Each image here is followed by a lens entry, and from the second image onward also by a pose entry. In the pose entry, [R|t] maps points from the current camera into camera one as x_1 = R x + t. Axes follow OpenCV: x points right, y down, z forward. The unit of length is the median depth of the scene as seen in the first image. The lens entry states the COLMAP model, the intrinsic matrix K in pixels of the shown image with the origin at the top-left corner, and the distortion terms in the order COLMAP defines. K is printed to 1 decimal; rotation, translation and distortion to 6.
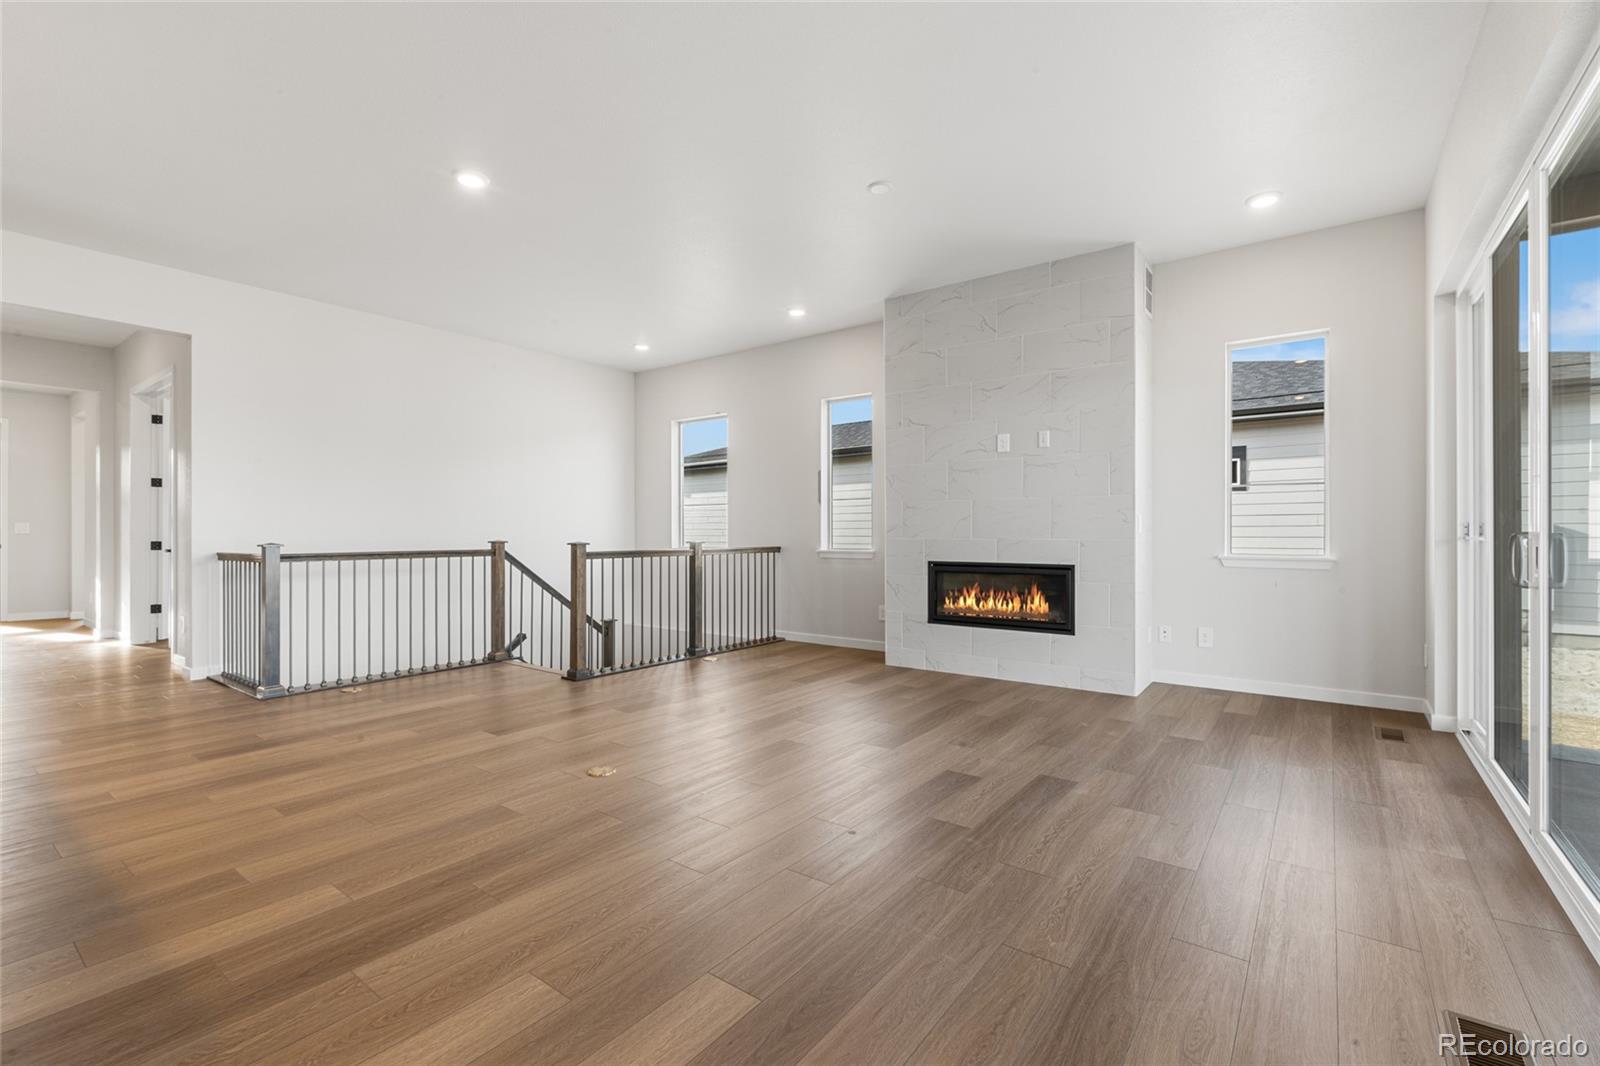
lens RADIAL K [[707.5, 0, 792.2], [0, 707.5, 537.9], [0, 0, 1]] dist [-0.011175, 0.001698]
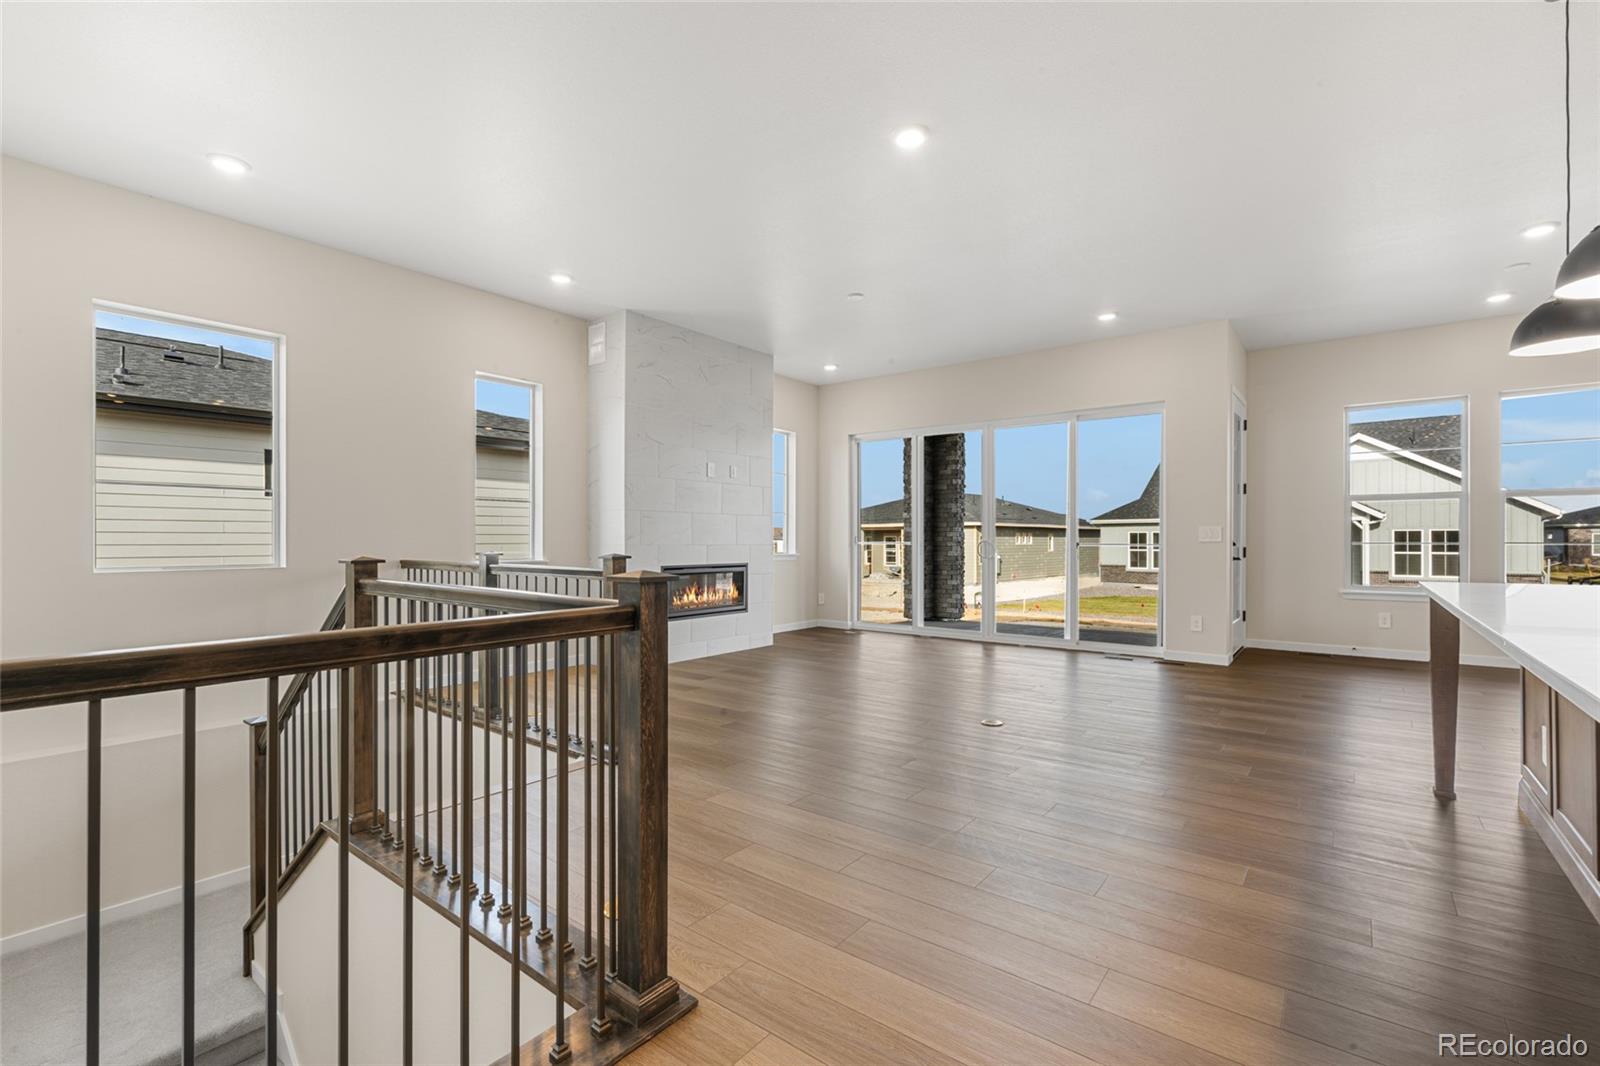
lens RADIAL K [[707.5, 0, 793.9], [0, 707.5, 540.7], [0, 0, 1]] dist [-0.011175, 0.001698]
pose [[0.030211, -0.001479, 0.999542, -0.867672], [0.004647, 0.999988, 0.001339, -0.006498], [-0.999533, 0.004604, 0.030218, 0.725113]]
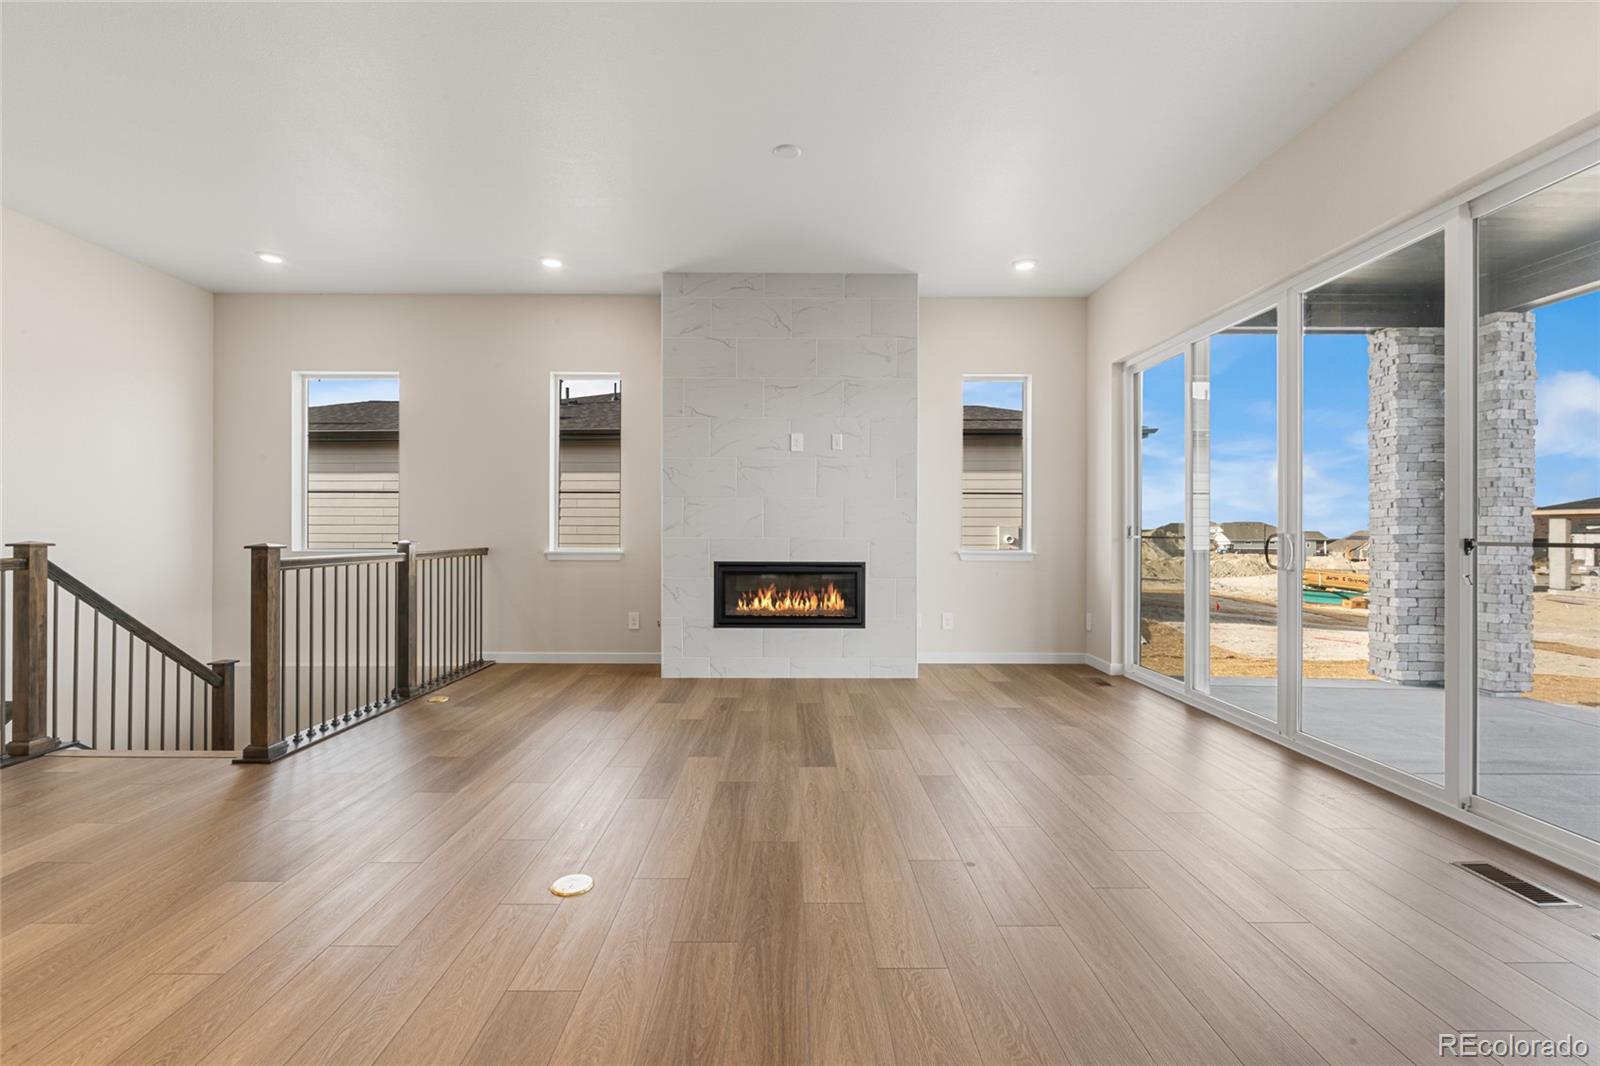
lens RADIAL K [[707.5, 0, 798.8], [0, 707.5, 534.8], [0, 0, 1]] dist [-0.011175, 0.001698]
pose [[0.790002, 0.000645, 0.613104, -0.282316], [0.000343, 0.999999, -0.001494, -0.001632], [-0.613104, 0.001390, 0.790001, 0.183807]]
